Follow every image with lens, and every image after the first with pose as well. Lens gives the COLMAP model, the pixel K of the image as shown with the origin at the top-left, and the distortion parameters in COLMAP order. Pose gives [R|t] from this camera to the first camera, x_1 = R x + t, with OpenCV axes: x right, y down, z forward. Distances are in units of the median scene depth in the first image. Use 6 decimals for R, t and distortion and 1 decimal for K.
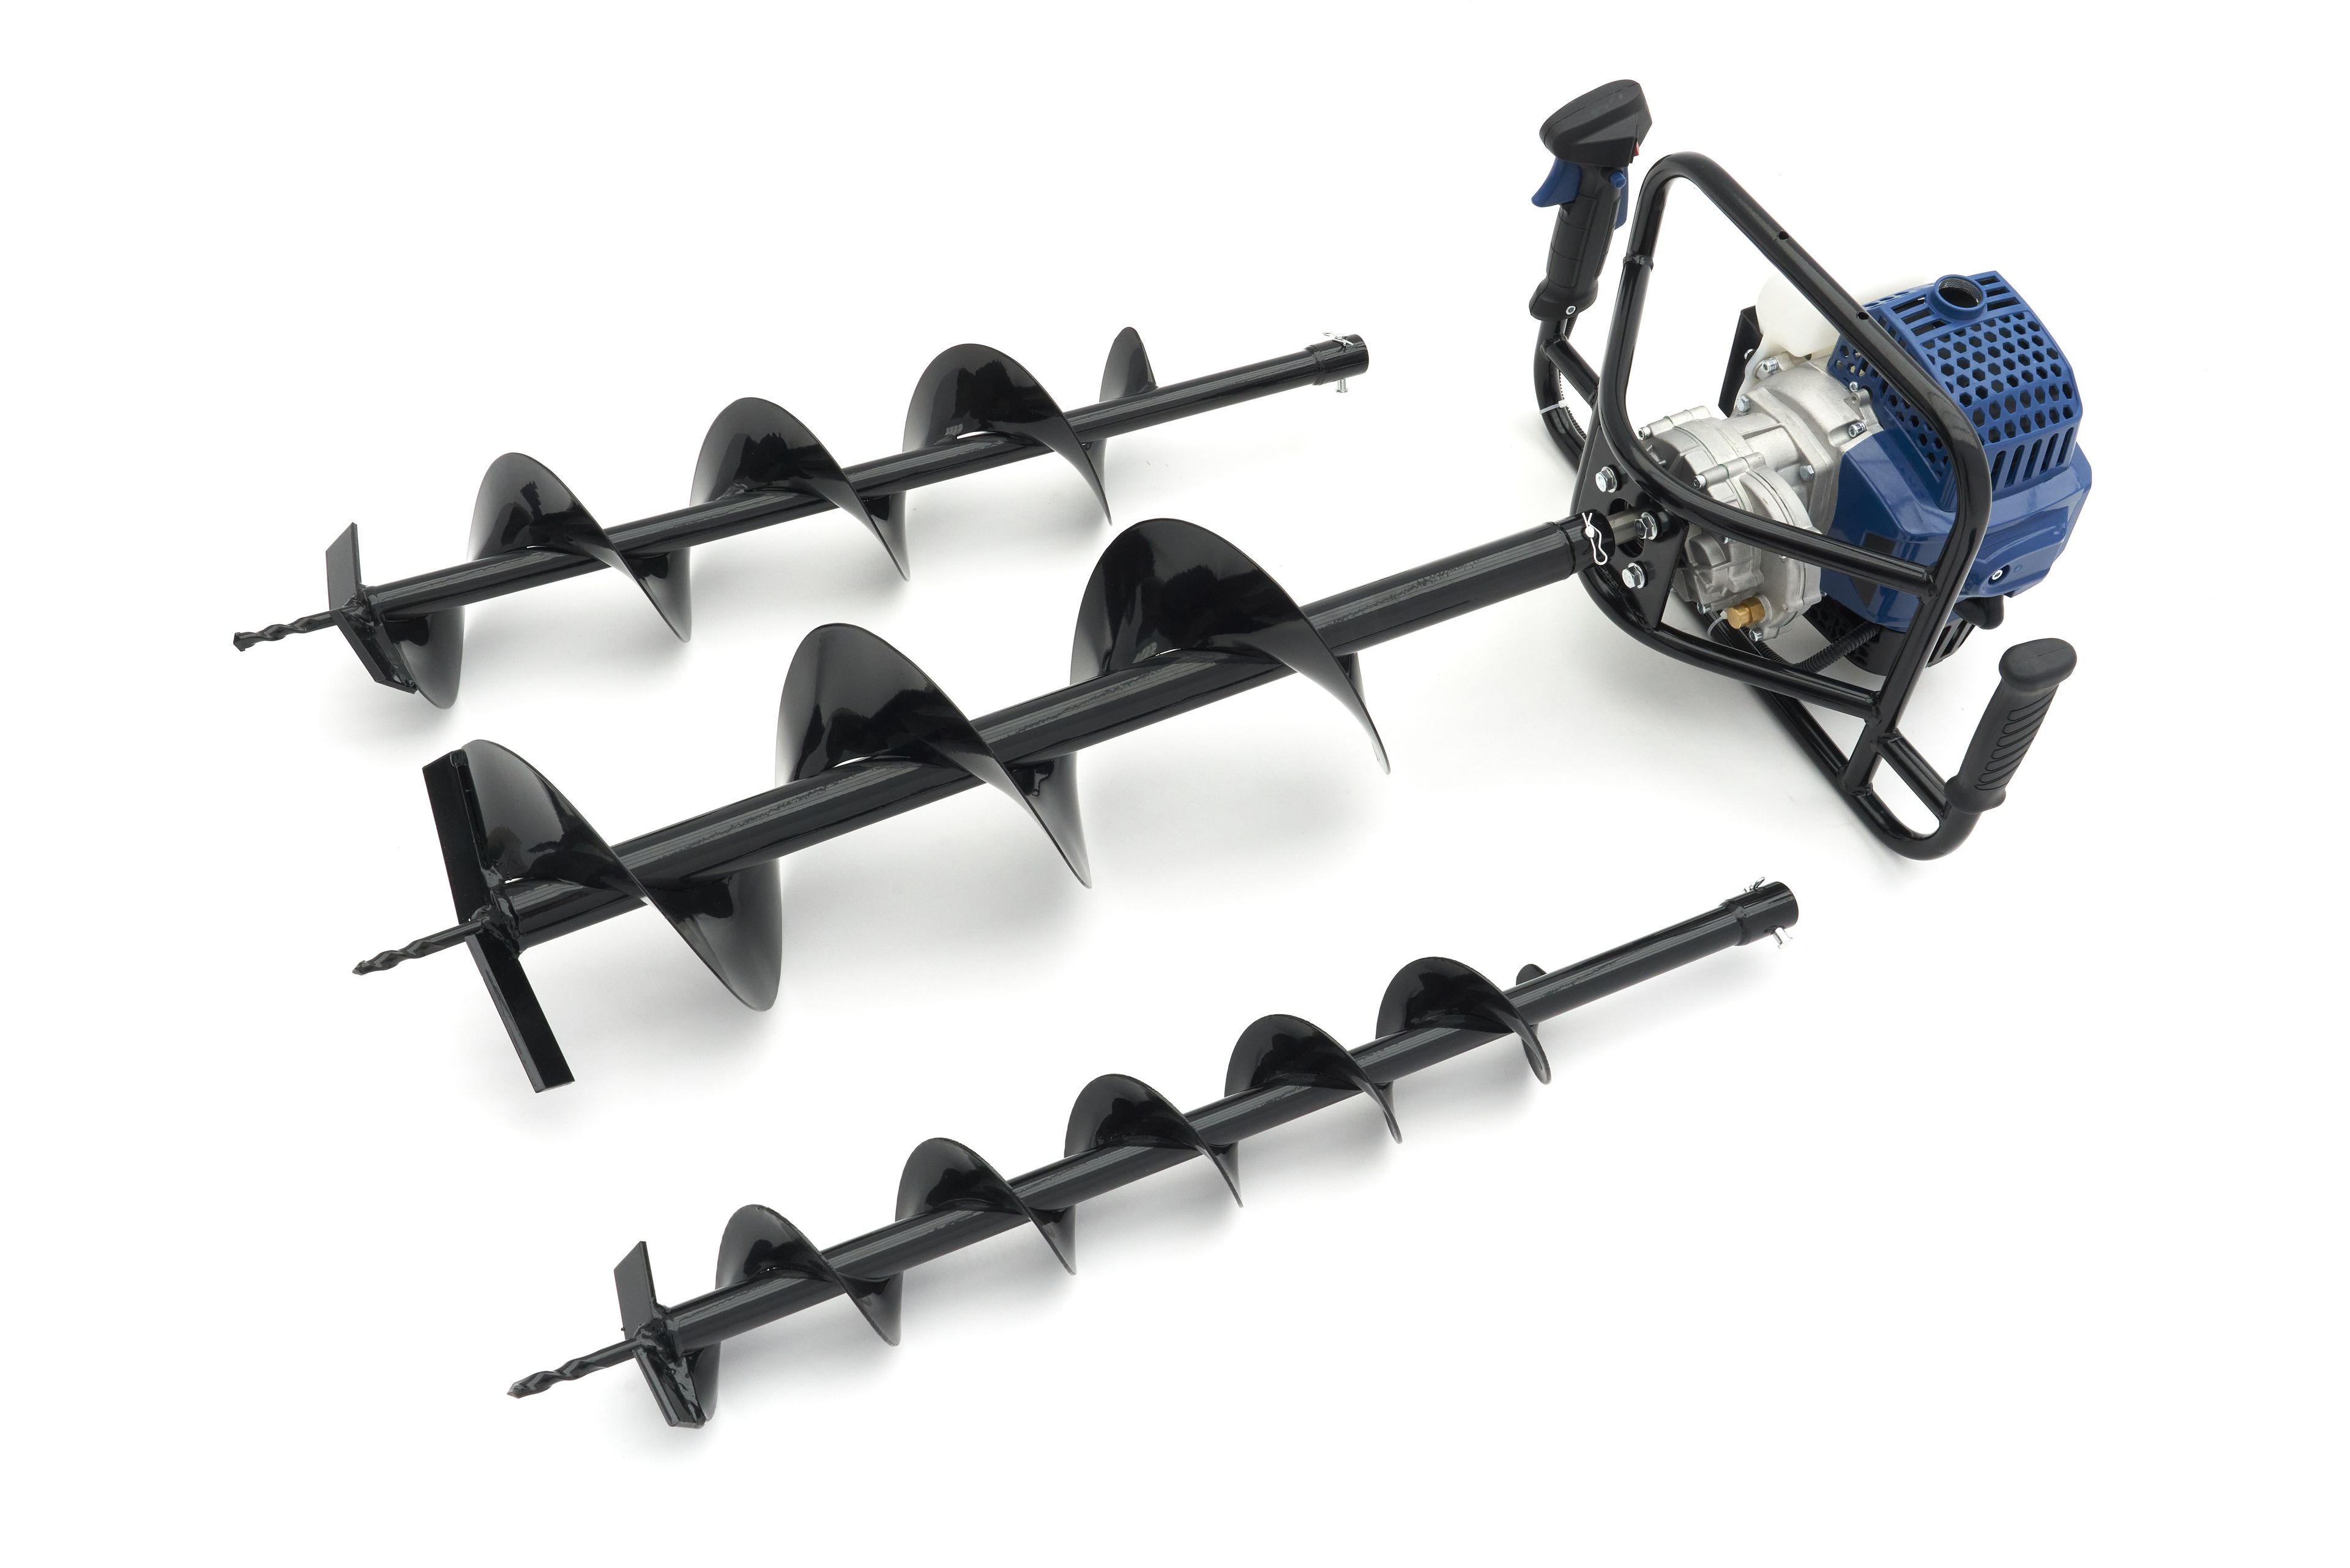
lens RADIAL K [[2142.6, 0, 1184.0], [0, 2142.6, 785.9], [0, 0, 1]] dist [-0.021759, 0.000000]
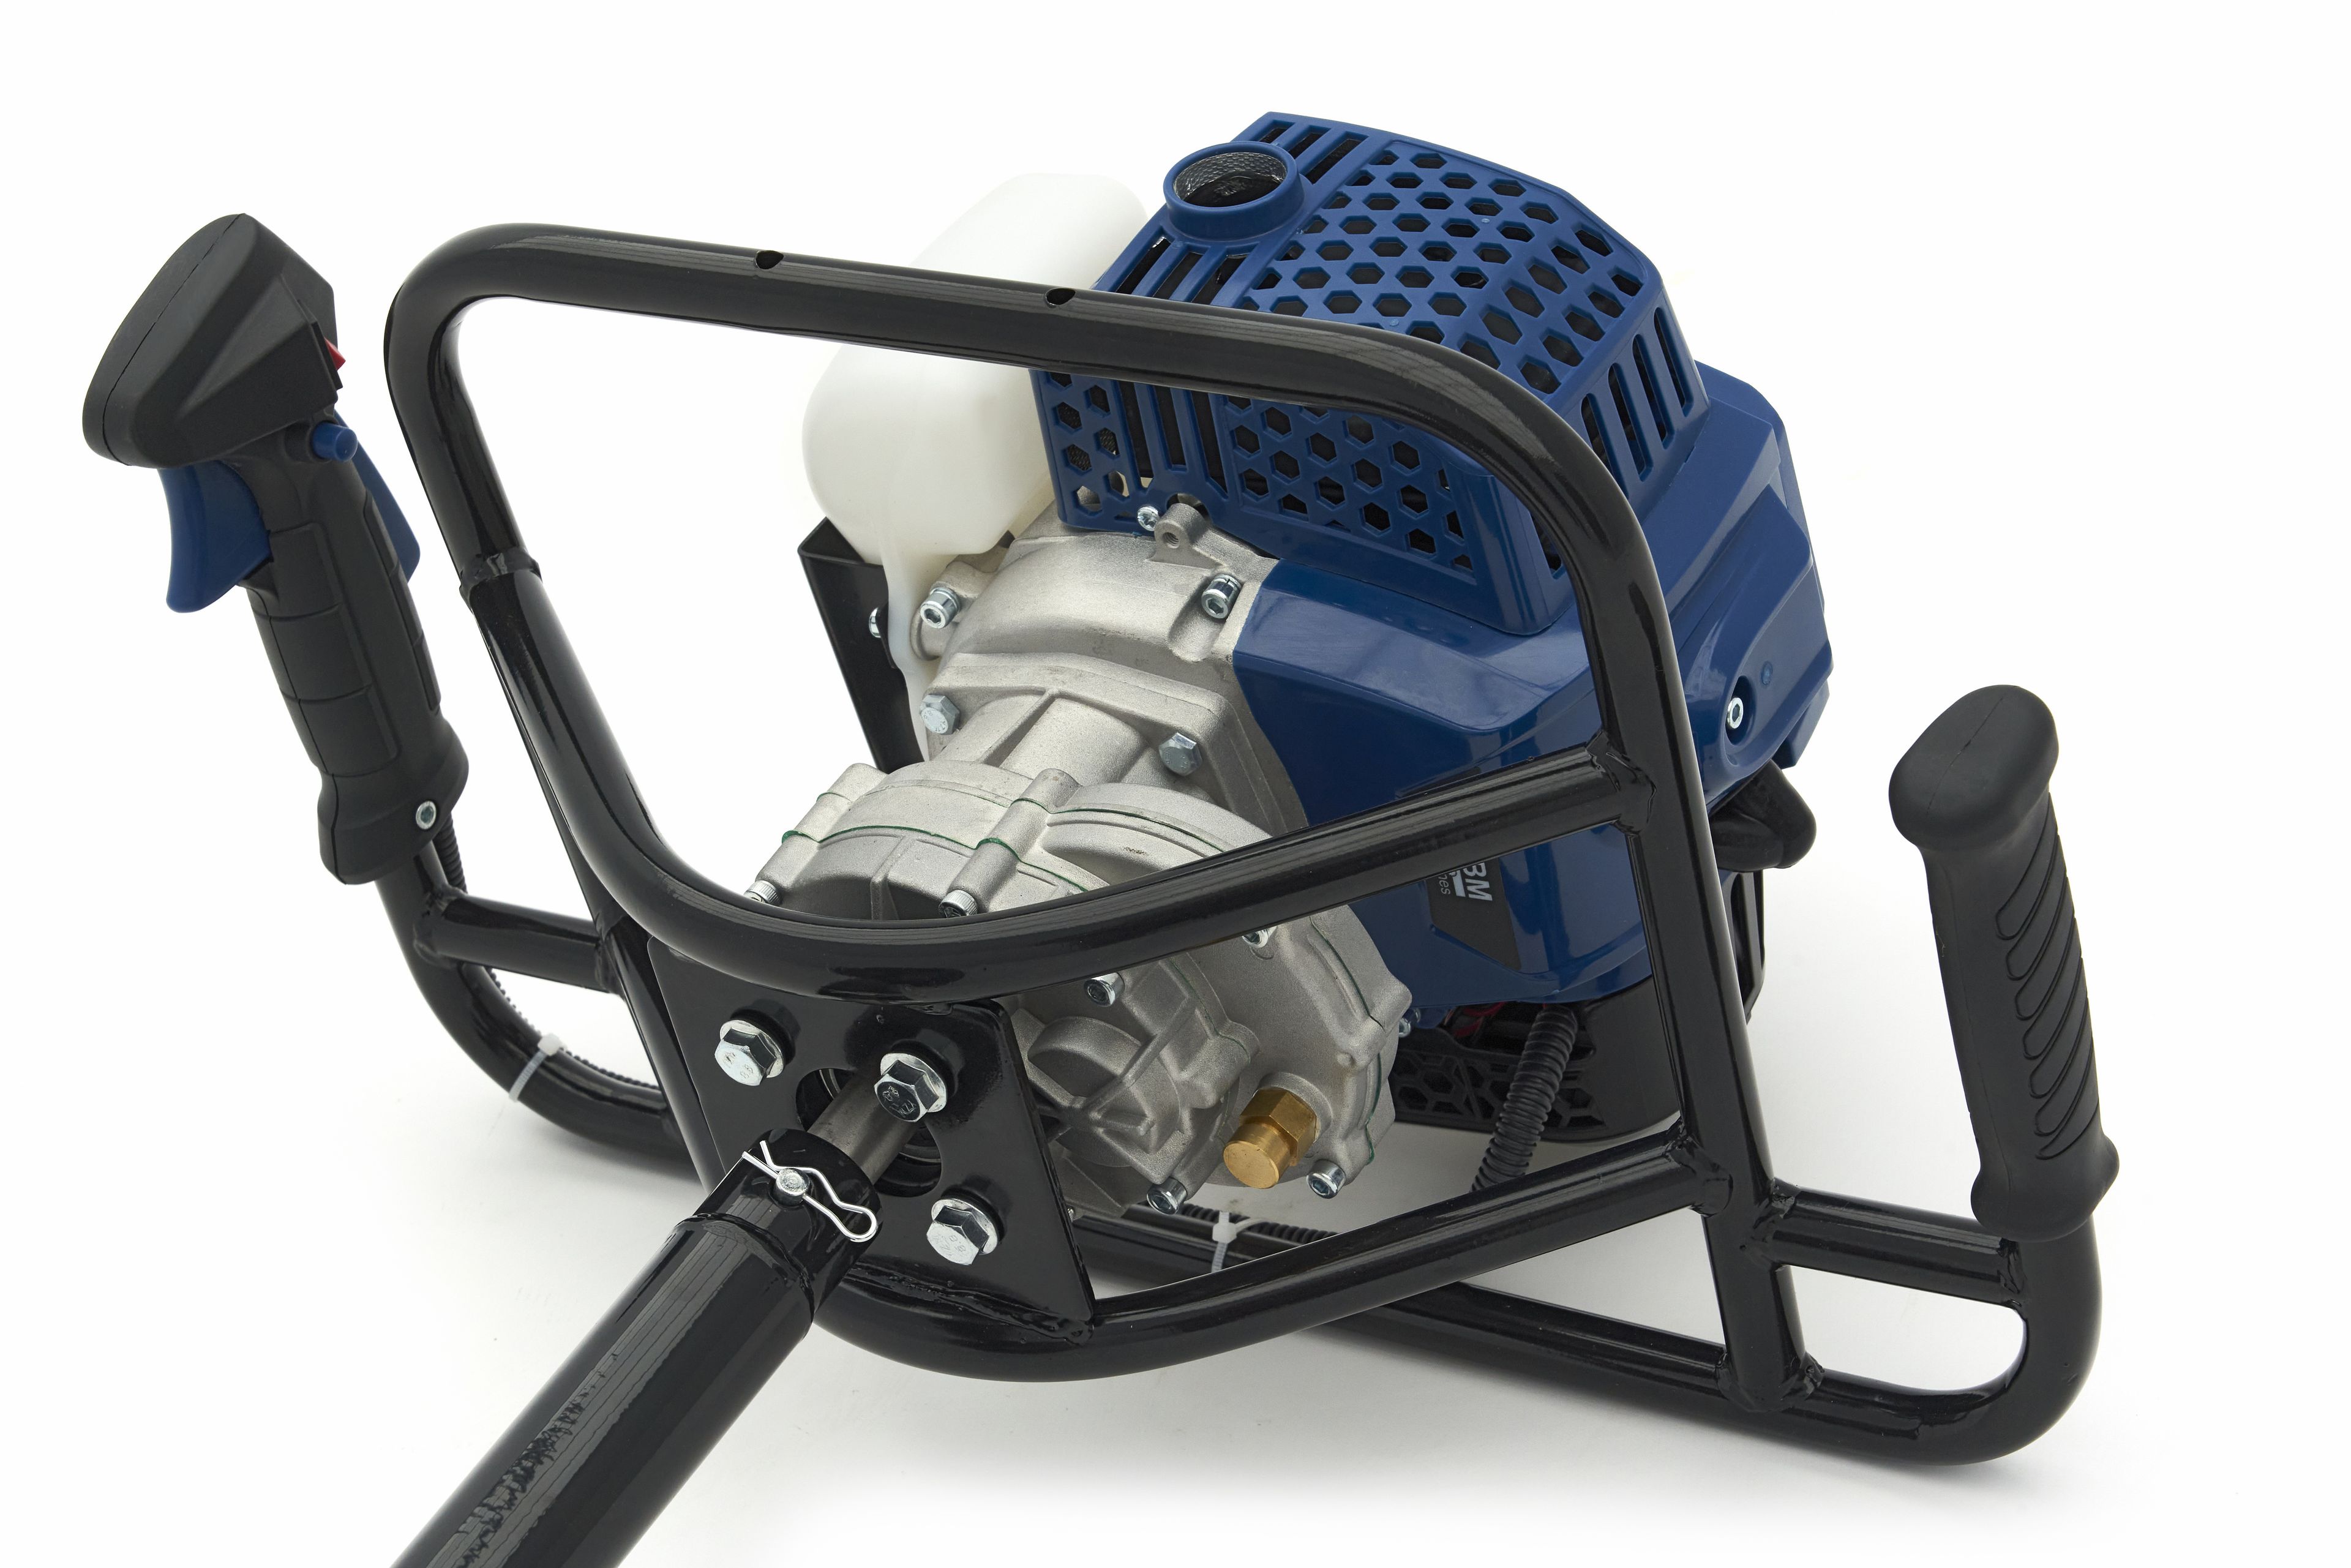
lens RADIAL K [[5081.8, 0, 1193.1], [0, 5081.8, 787.3], [0, 0, 1]] dist [-0.033627, 0.000000]
pose [[0.800324, -0.499338, 0.331878, -0.005418], [0.580023, 0.784986, -0.217648, 0.053377], [-0.151839, 0.366686, 0.917870, 0.185119]]
